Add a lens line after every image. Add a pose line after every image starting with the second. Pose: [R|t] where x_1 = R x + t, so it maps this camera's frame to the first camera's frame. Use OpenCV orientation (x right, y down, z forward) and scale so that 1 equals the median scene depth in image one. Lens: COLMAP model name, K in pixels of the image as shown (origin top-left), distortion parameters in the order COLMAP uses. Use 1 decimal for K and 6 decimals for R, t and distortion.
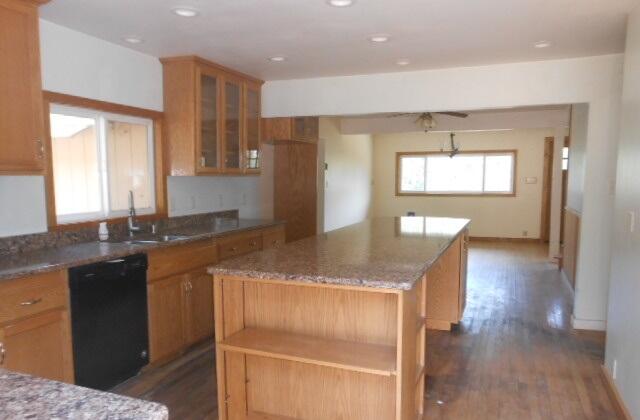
lens RADIAL K [[515.5, 0, 319.3], [0, 515.5, 237.3], [0, 0, 1]] dist [0.000395, 0.044943]
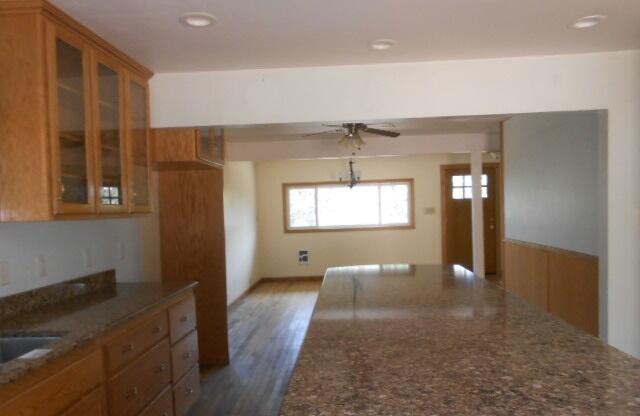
lens RADIAL K [[515.5, 0, 319.3], [0, 515.5, 235.3], [0, 0, 1]] dist [0.000395, 0.044943]
pose [[0.953542, -0.044372, 0.297973, -0.091722], [0.065187, 0.996051, -0.060280, -0.035714], [-0.294121, 0.076904, 0.952669, 0.272221]]
